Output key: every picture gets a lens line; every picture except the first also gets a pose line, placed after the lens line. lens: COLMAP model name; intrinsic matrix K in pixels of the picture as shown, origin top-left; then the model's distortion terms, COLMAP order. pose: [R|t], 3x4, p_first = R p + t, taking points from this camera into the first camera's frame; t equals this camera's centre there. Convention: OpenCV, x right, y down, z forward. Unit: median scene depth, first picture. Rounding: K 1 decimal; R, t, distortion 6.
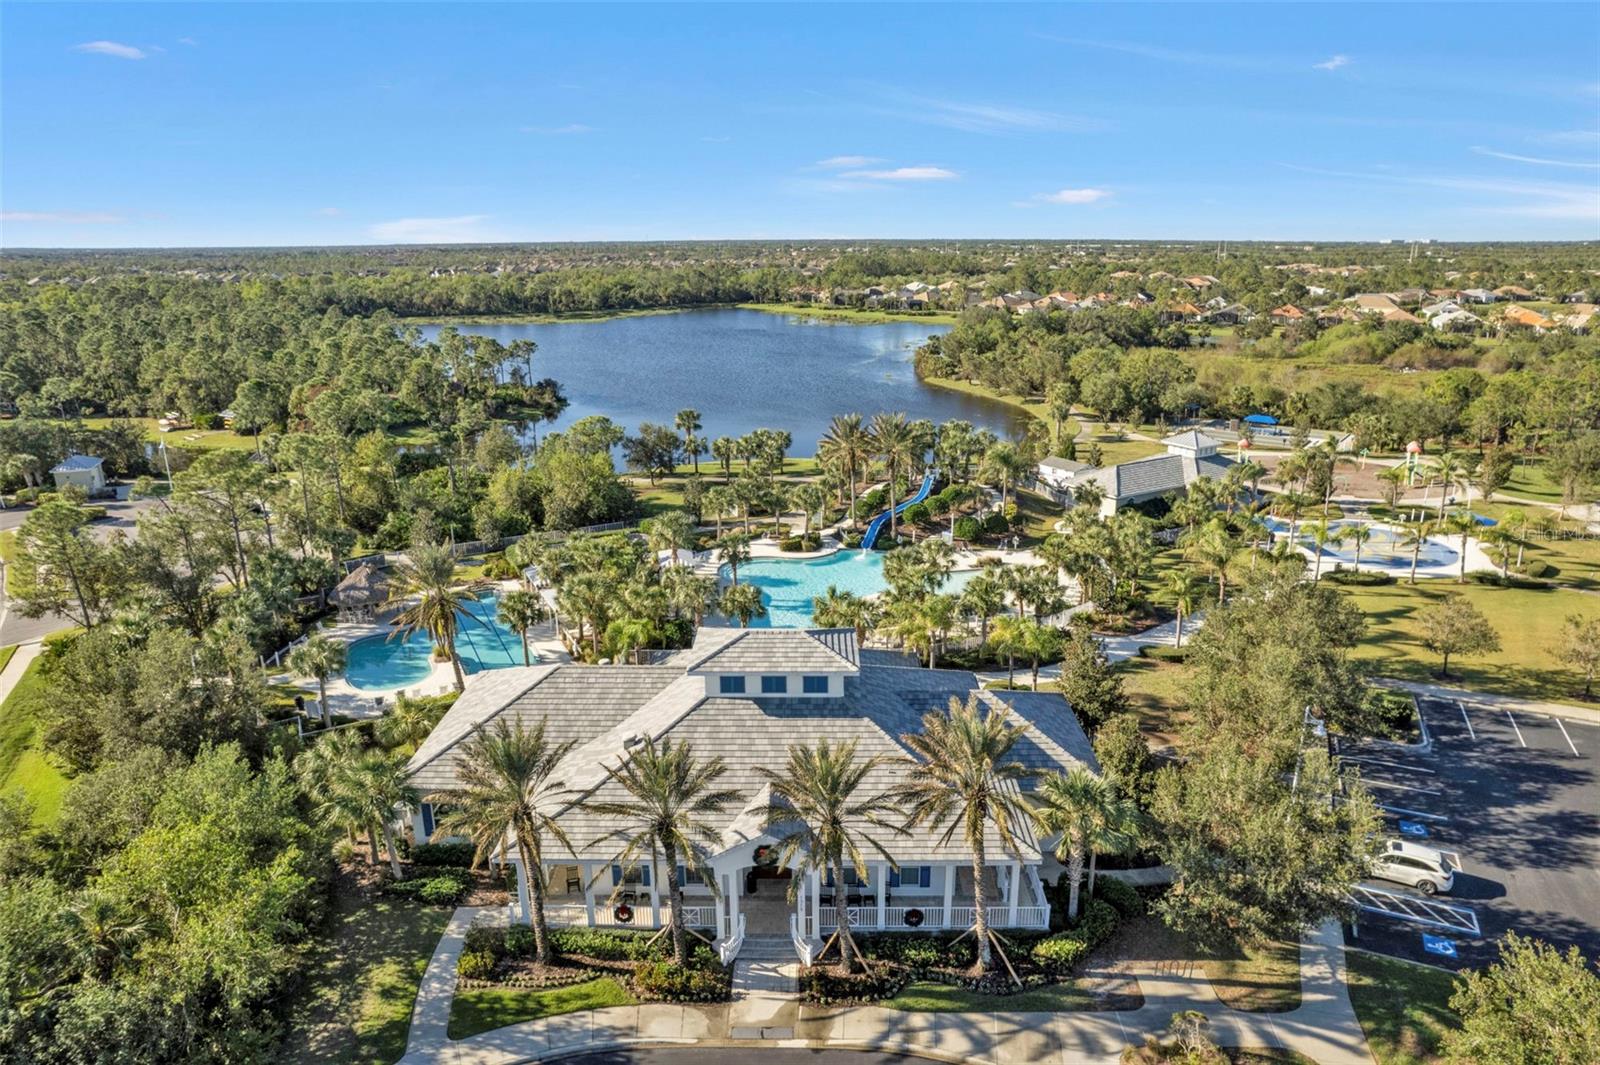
lens RADIAL K [[1028.7, 0, 805.4], [0, 1028.7, 538.9], [0, 0, 1]] dist [-0.077052, 0.067127]
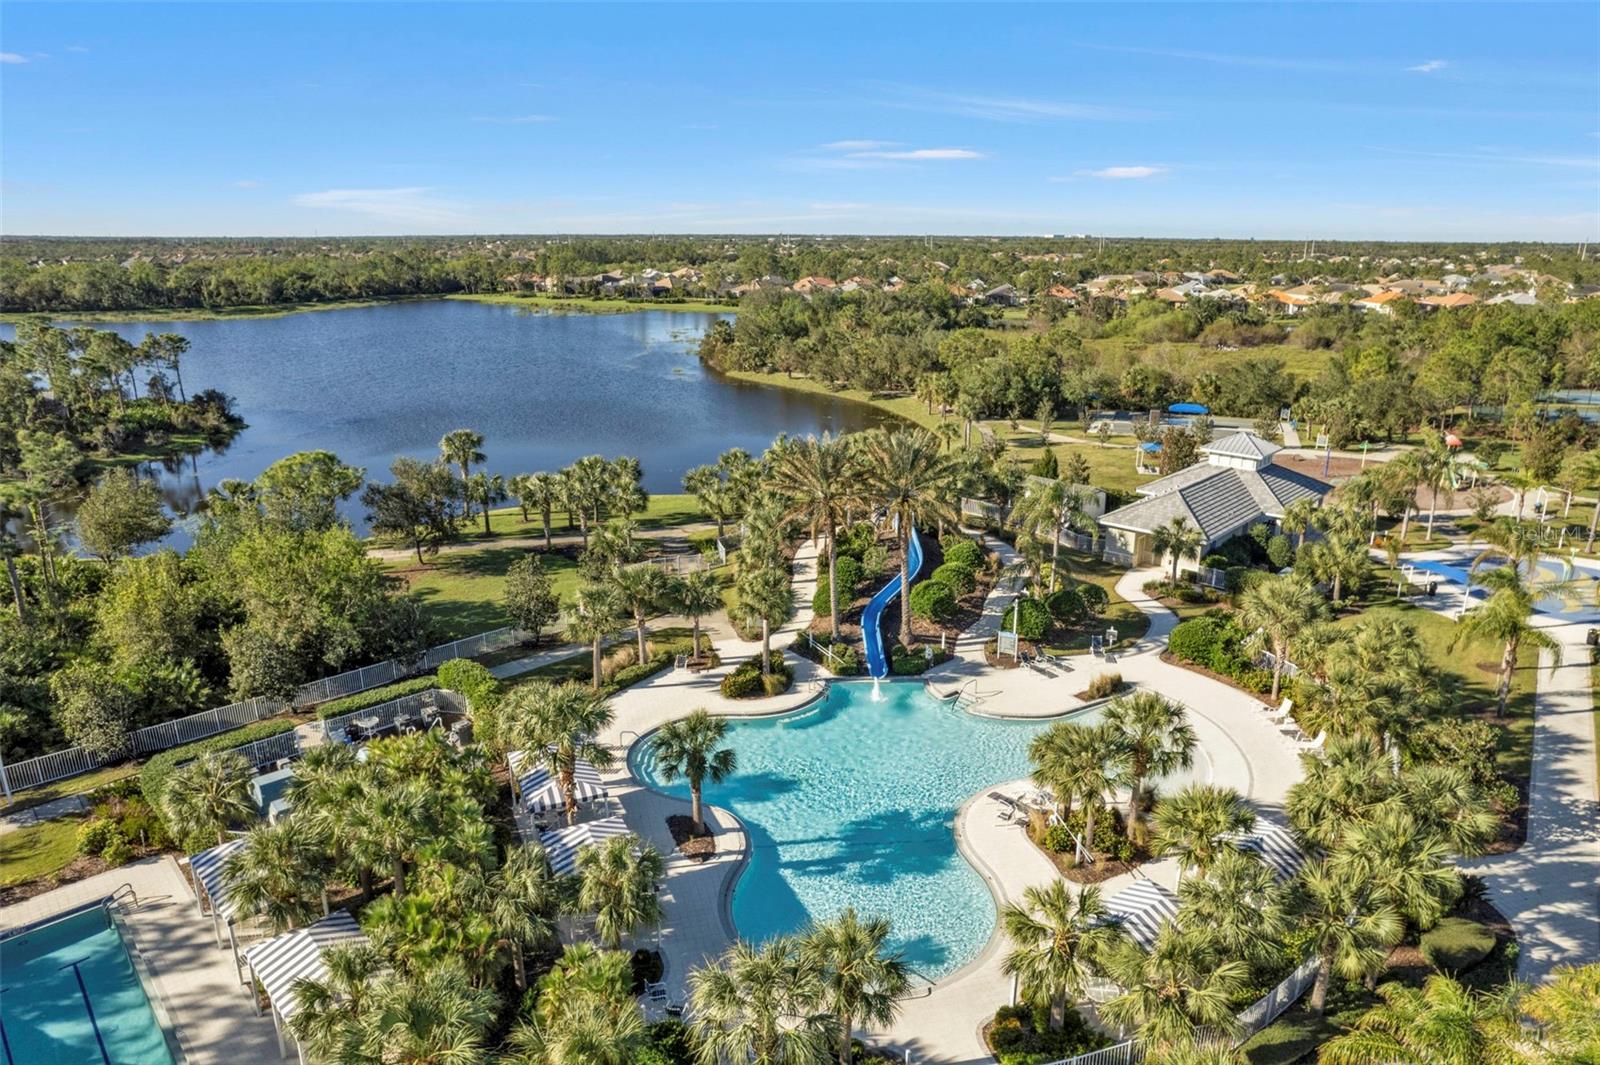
lens RADIAL K [[1028.7, 0, 808.2], [0, 1028.7, 545.3], [0, 0, 1]] dist [-0.077052, 0.067127]
pose [[0.958475, -0.074856, 0.275175, -0.098741], [0.072290, 0.997194, 0.019471, -0.059757], [-0.275861, 0.001230, 0.961197, 0.386190]]
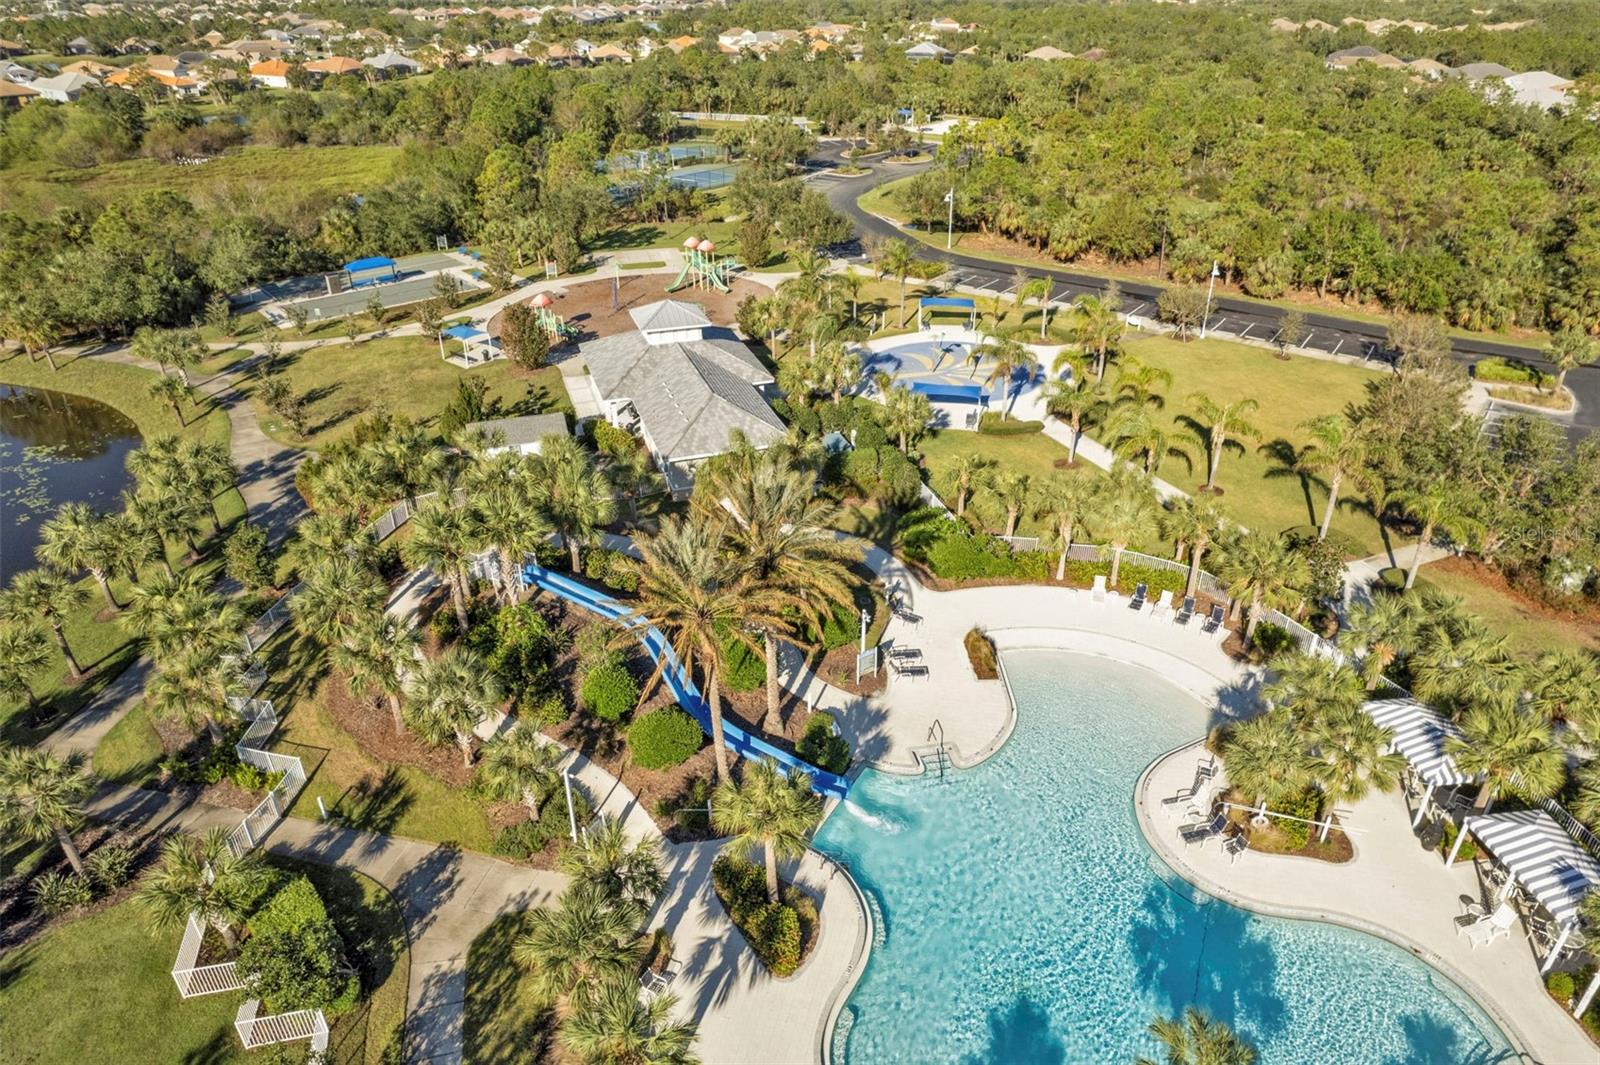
lens RADIAL K [[1028.7, 0, 813.1], [0, 1028.7, 550.1], [0, 0, 1]] dist [-0.077052, 0.067127]
pose [[0.214932, -0.479206, 0.850979, -0.191462], [0.276682, 0.865522, 0.417514, -0.196964], [-0.936617, 0.145713, 0.318617, 0.698237]]
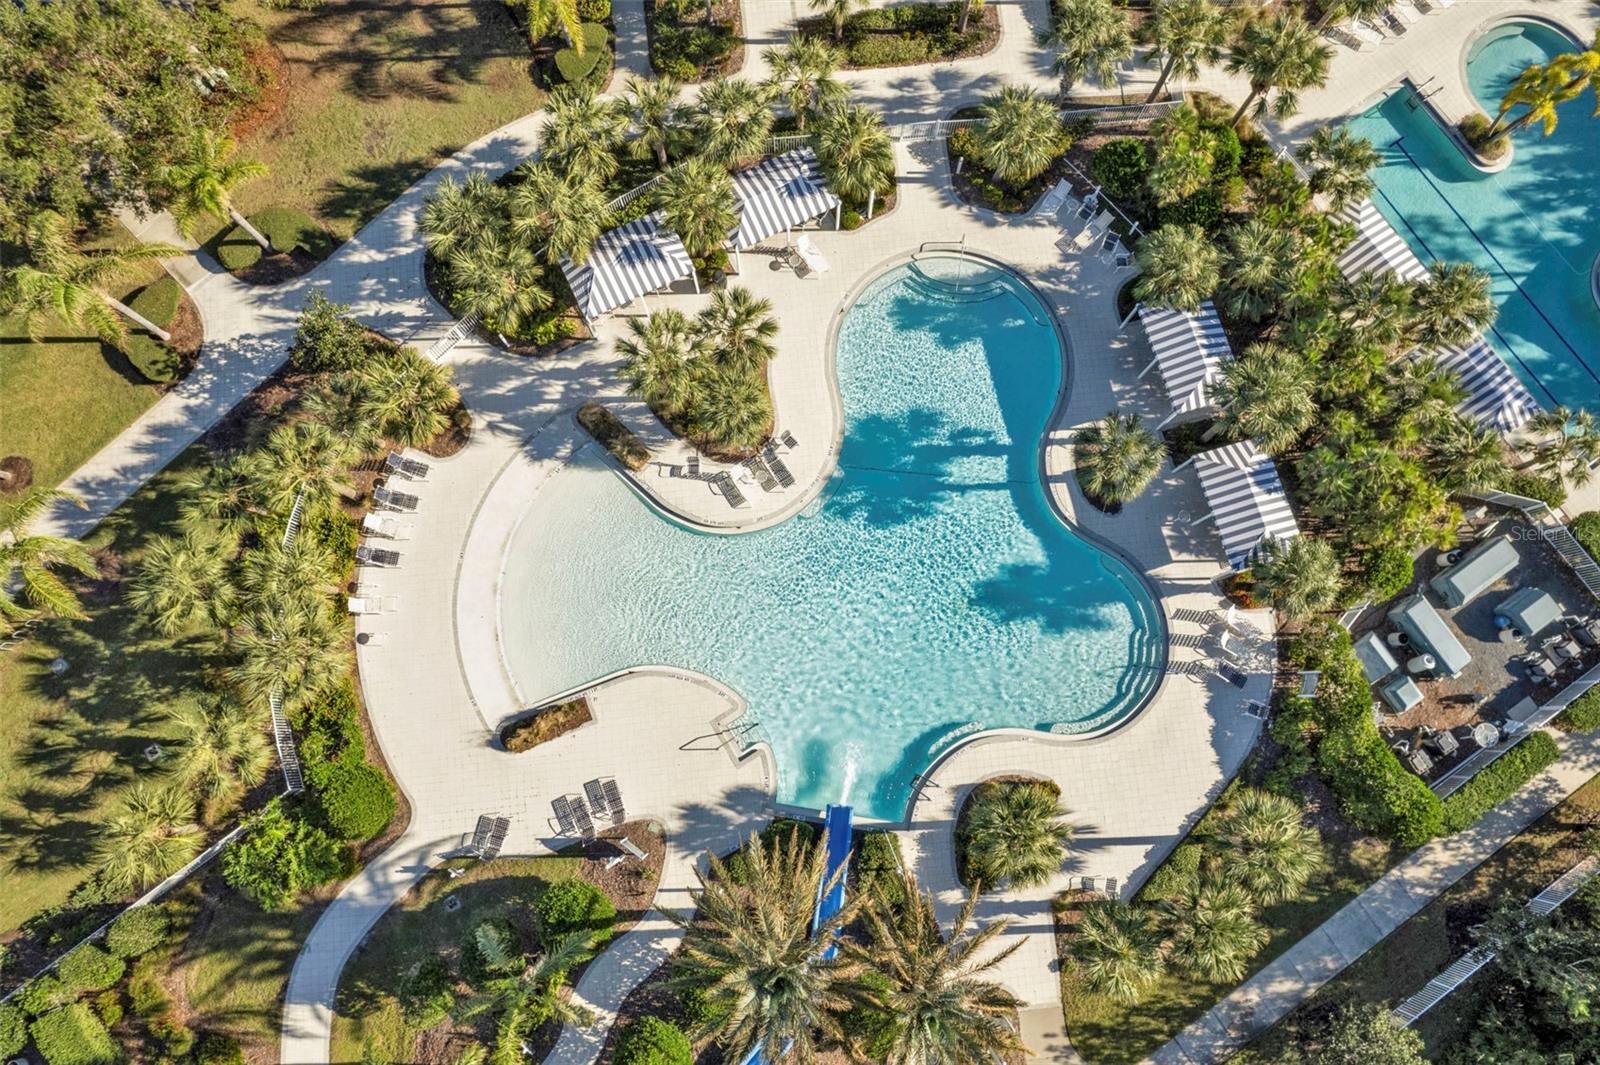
lens RADIAL K [[1028.7, 0, 807.7], [0, 1028.7, 545.7], [0, 0, 1]] dist [-0.077052, 0.067127]
pose [[-0.991964, 0.123145, -0.029022, 0.056472], [-0.041688, -0.101558, 0.993956, -0.298140], [0.119453, 0.987178, 0.105876, 0.688471]]
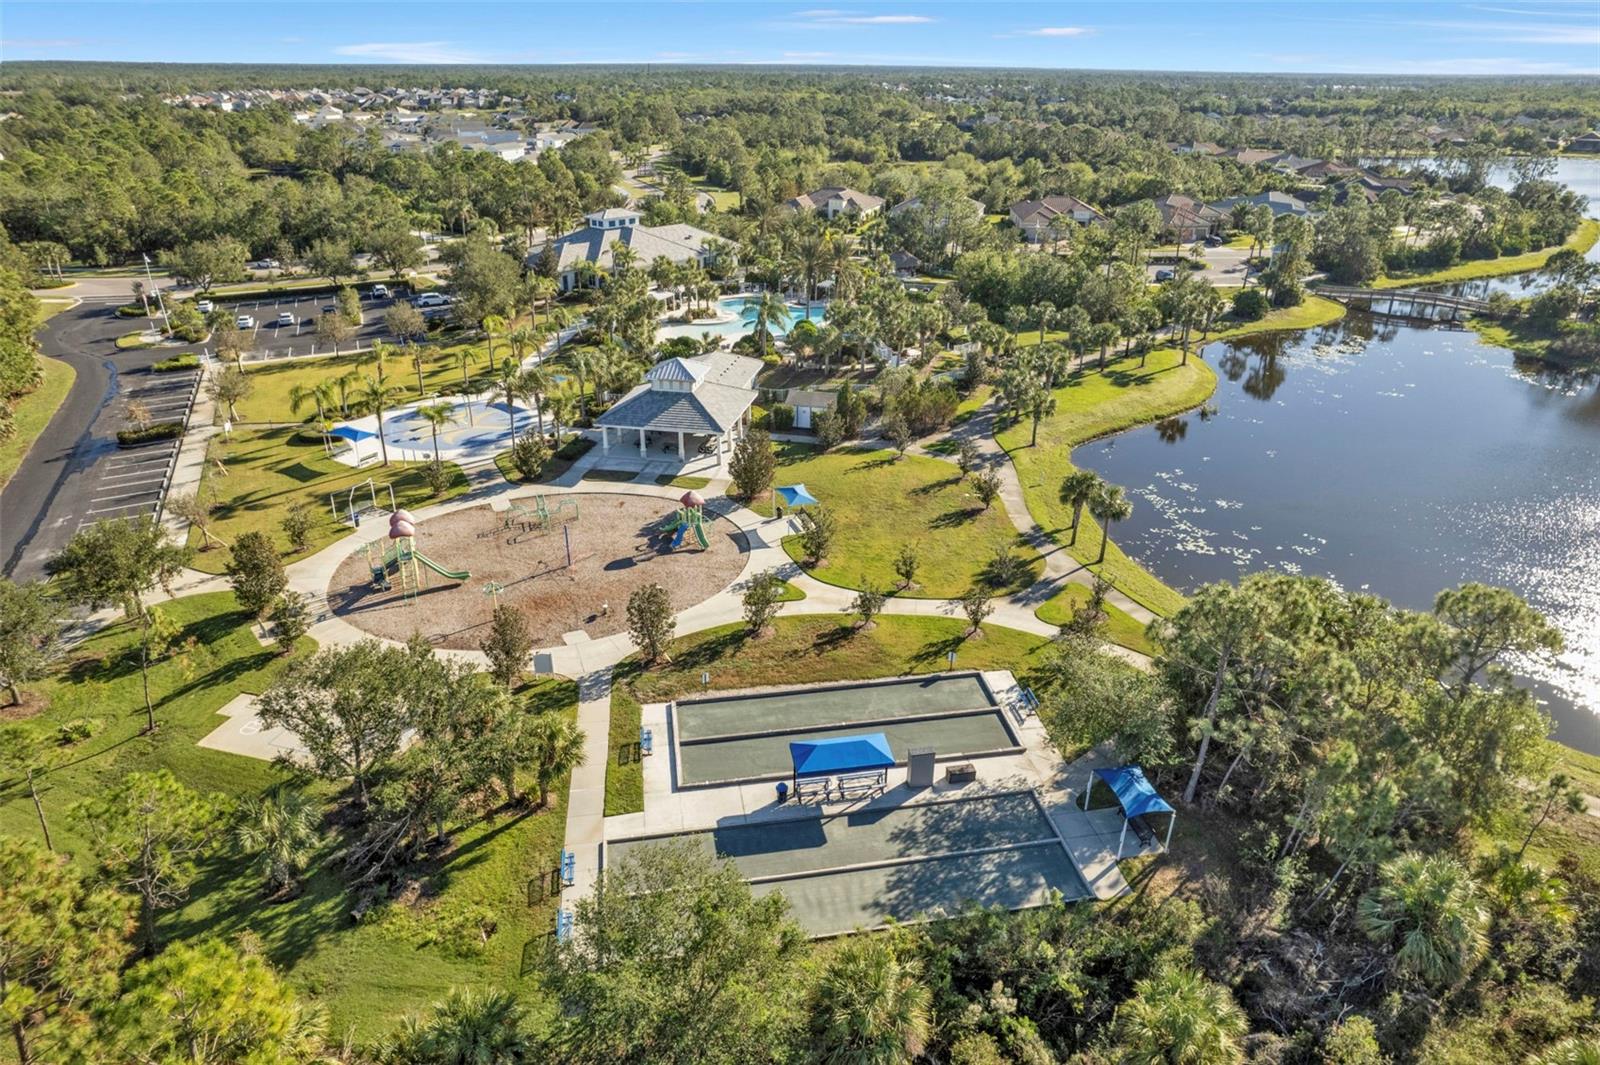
lens RADIAL K [[1028.7, 0, 815.4], [0, 1028.7, 531.2], [0, 0, 1]] dist [-0.077052, 0.067127]
pose [[-0.667812, 0.312355, -0.675620, 0.831060], [-0.214917, 0.788111, 0.576795, -0.449150], [0.712628, 0.530392, -0.459179, 1.417758]]
